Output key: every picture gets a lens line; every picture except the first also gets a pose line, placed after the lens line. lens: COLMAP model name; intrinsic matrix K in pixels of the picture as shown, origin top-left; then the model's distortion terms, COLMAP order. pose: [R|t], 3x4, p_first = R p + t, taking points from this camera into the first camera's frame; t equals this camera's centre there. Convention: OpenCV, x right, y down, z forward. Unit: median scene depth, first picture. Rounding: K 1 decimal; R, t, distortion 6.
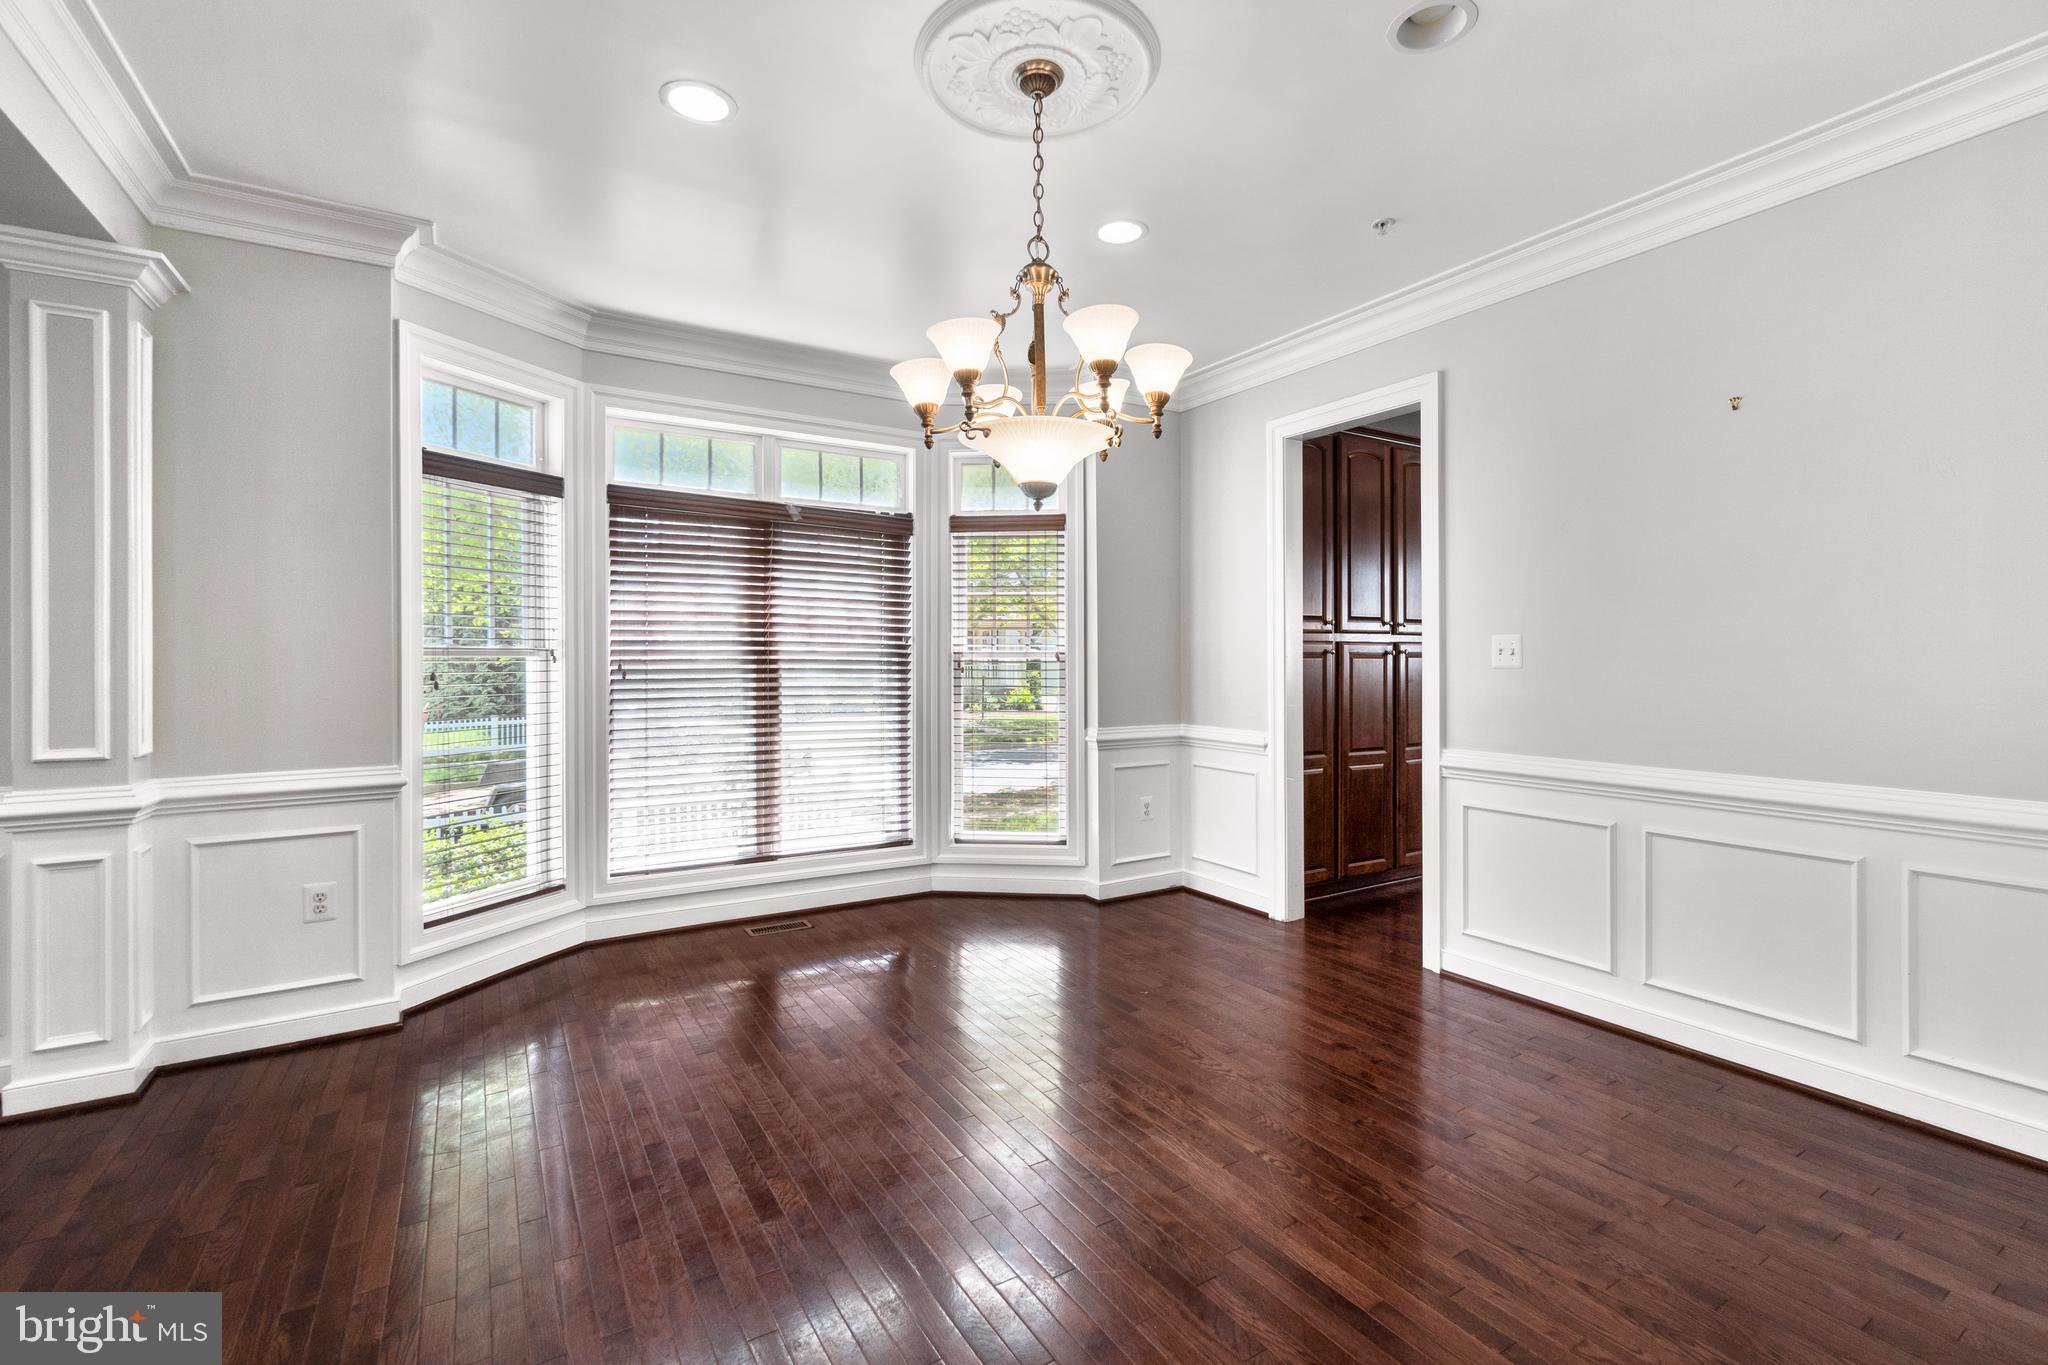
lens RADIAL K [[879.2, 0, 1016.1], [0, 879.2, 666.7], [0, 0, 1]] dist [-0.004511, -0.000036]
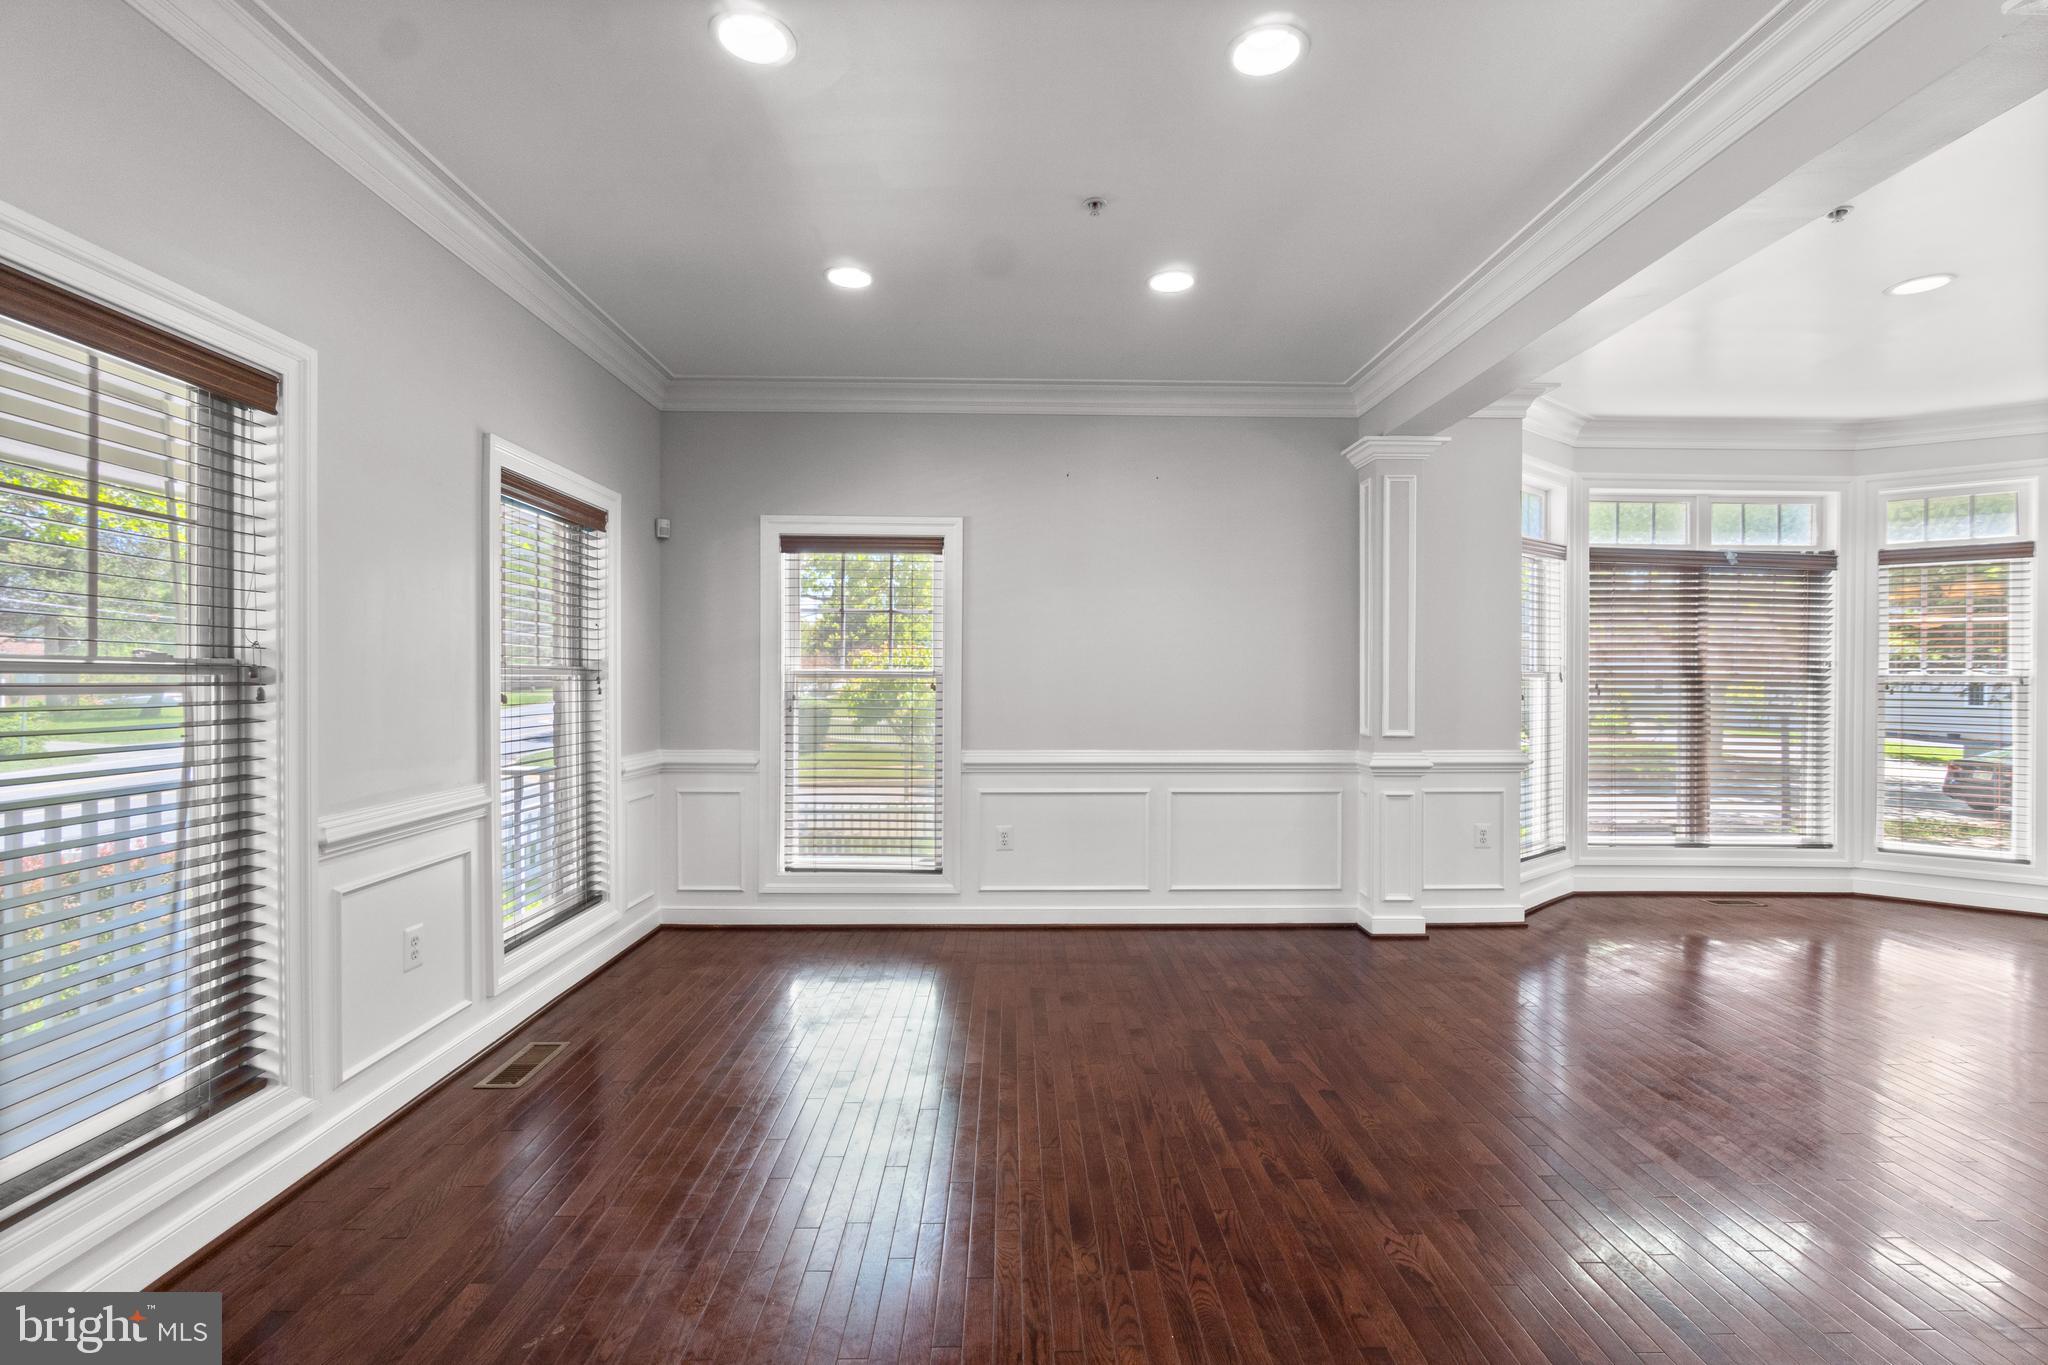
lens RADIAL K [[879.2, 0, 1031.9], [0, 879.2, 694.1], [0, 0, 1]] dist [-0.004511, -0.000036]
pose [[0.865282, 0.011301, -0.501157, -0.473166], [-0.008799, 0.999934, 0.007356, 0.008712], [0.501208, -0.001955, 0.865325, -0.499959]]
